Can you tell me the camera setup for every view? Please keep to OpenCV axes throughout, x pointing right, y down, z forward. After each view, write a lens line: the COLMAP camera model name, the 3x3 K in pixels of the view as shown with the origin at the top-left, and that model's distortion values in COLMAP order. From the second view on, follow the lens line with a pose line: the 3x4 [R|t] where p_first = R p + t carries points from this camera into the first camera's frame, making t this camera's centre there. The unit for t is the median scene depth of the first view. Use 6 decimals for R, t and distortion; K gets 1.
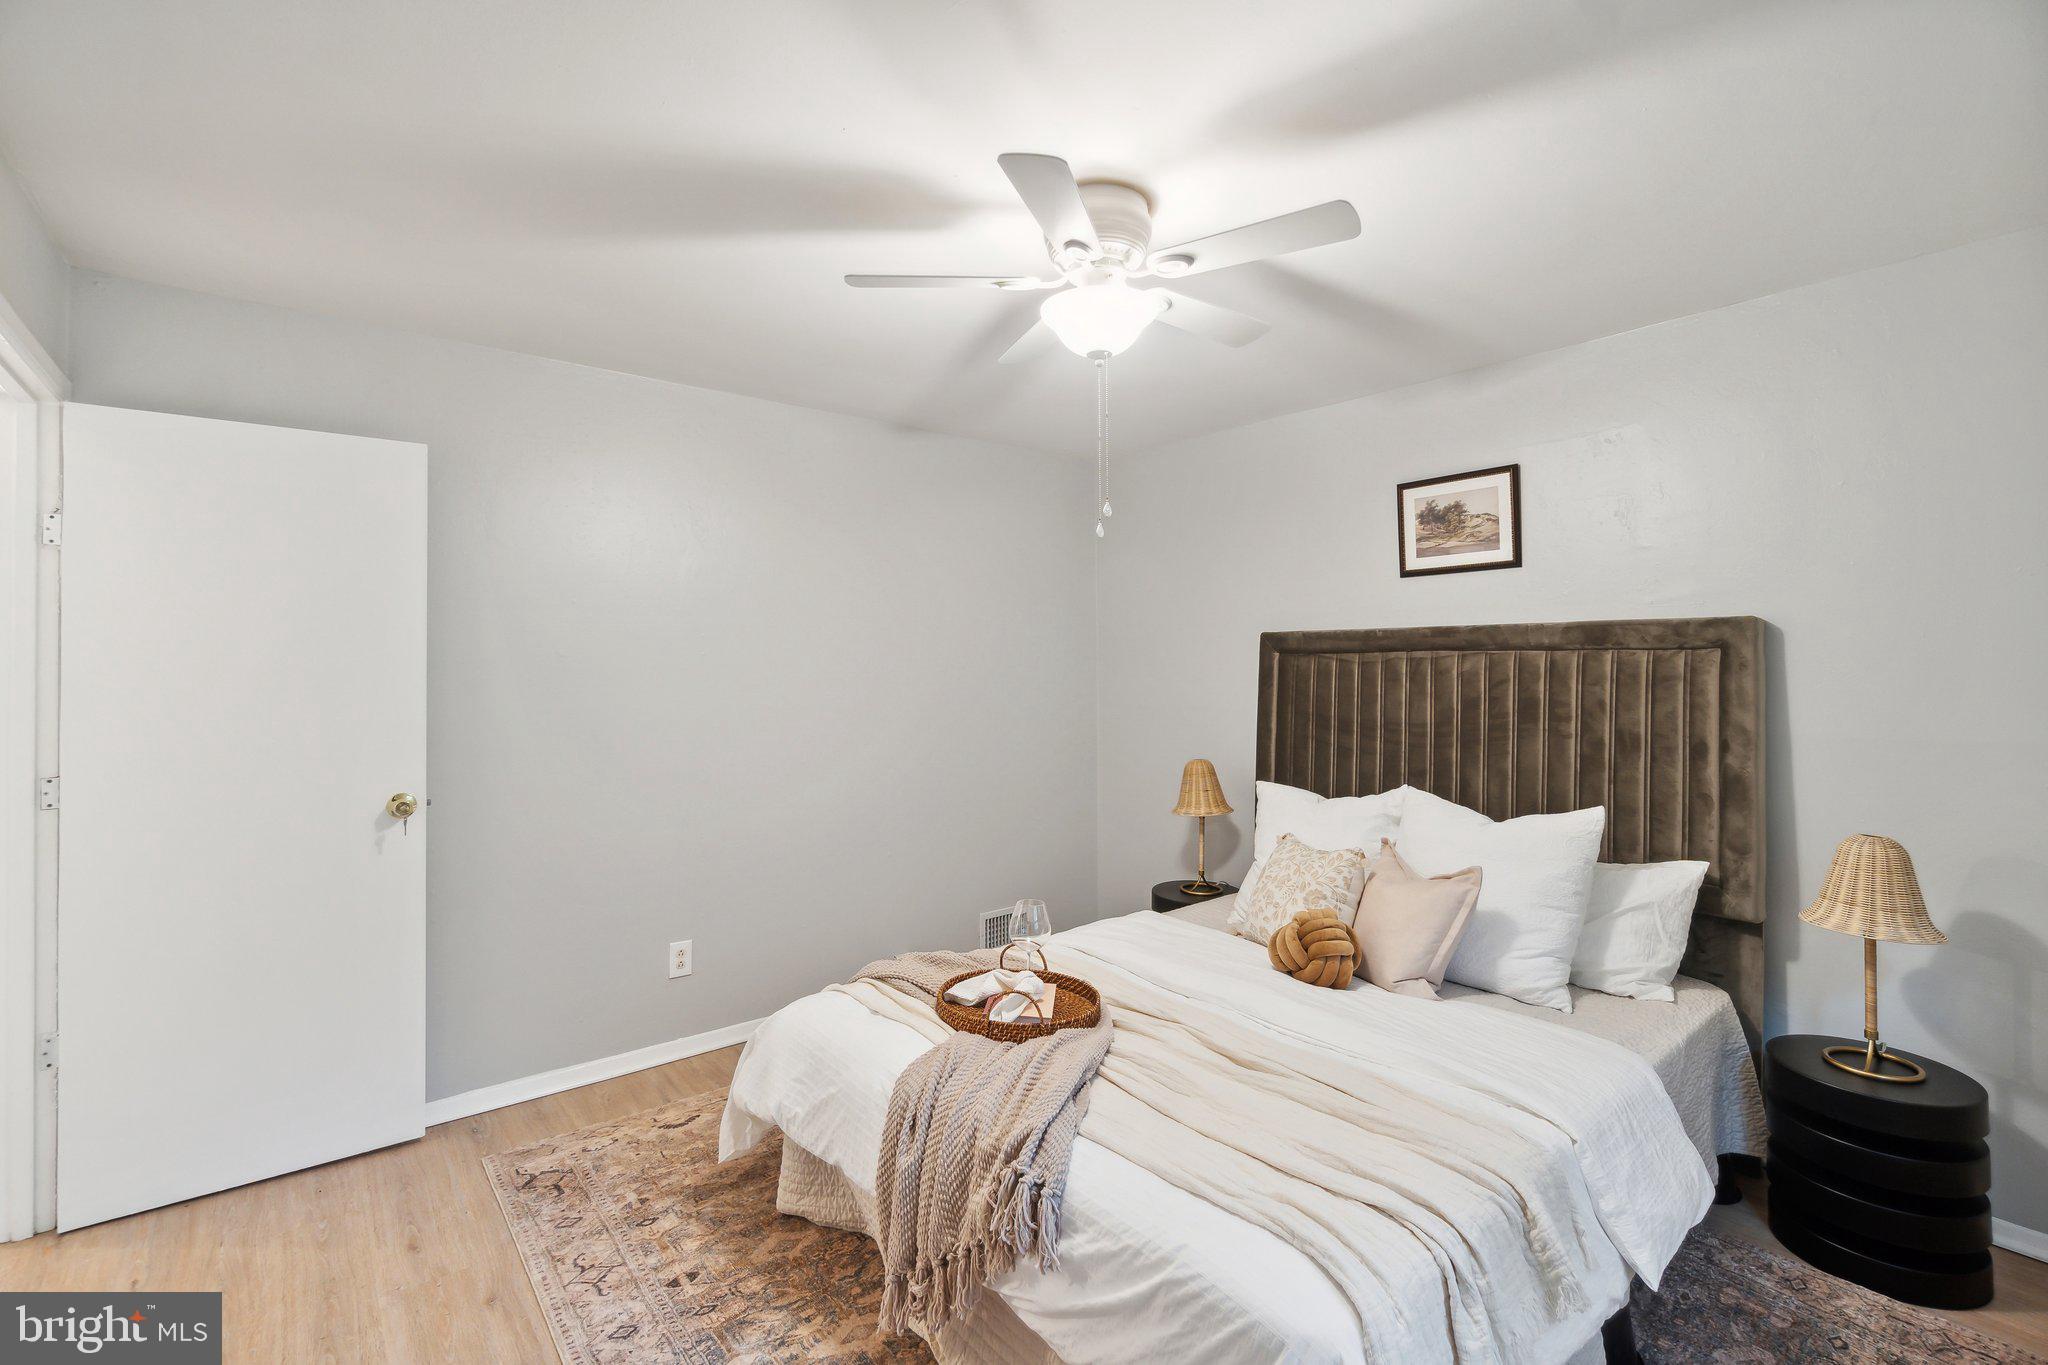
lens RADIAL K [[895.2, 0, 1011.3], [0, 895.2, 674.6], [0, 0, 1]] dist [0.001972, 0.000276]
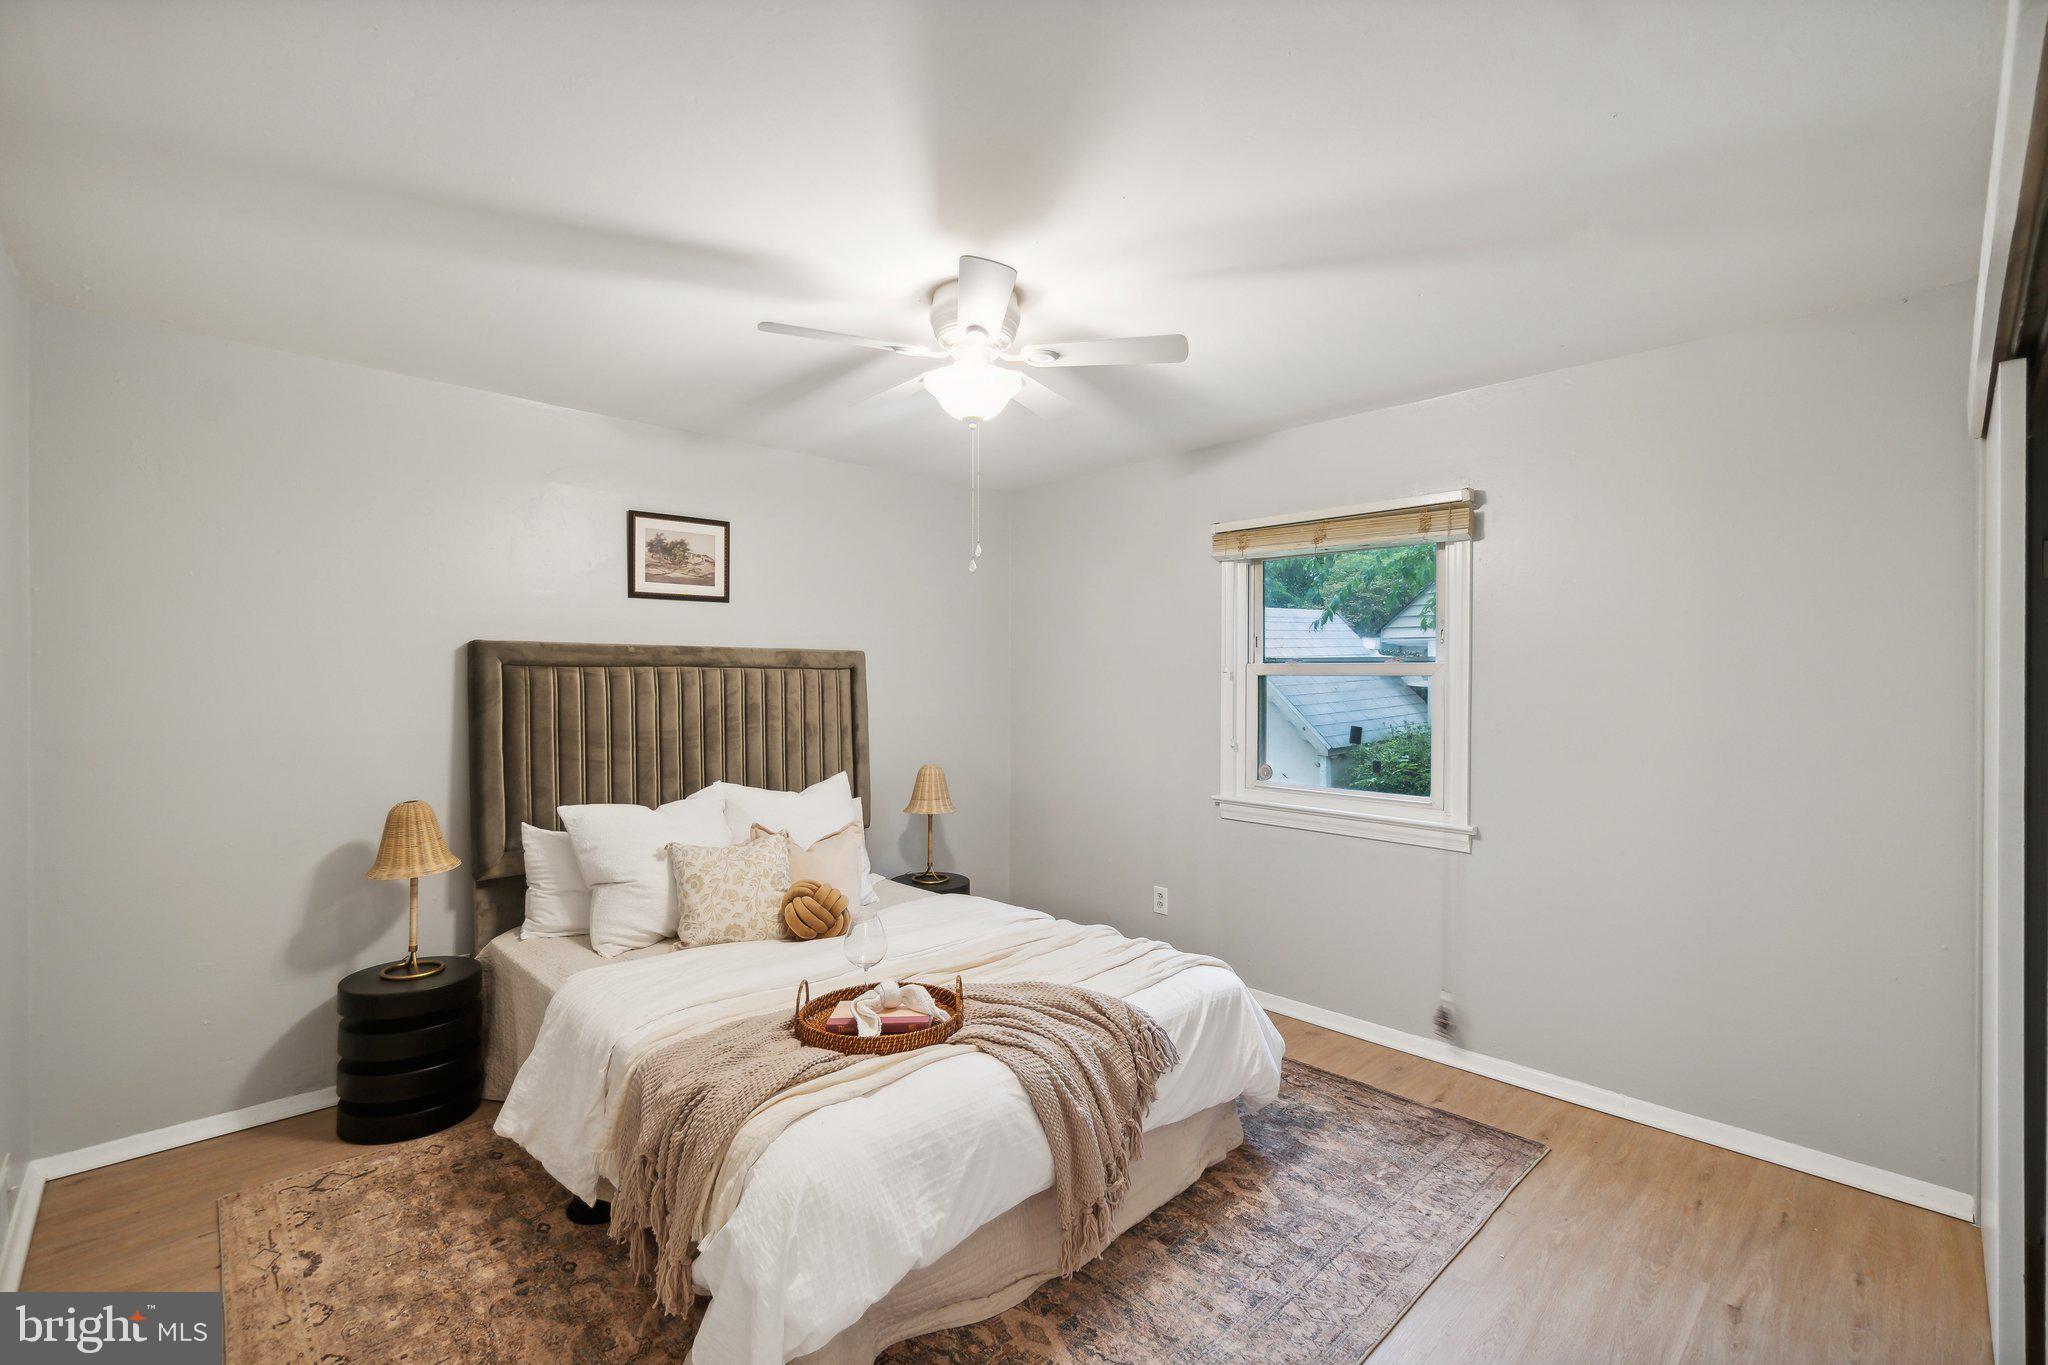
lens RADIAL K [[864.3, 0, 1027.7], [0, 864.3, 697.3], [0, 0, 1]] dist [-0.000710, 0.000027]
pose [[-0.071022, -0.017127, 0.997328, -0.672630], [0.009351, 0.999797, 0.017835, -0.002614], [-0.997431, 0.010593, -0.070848, 0.635073]]
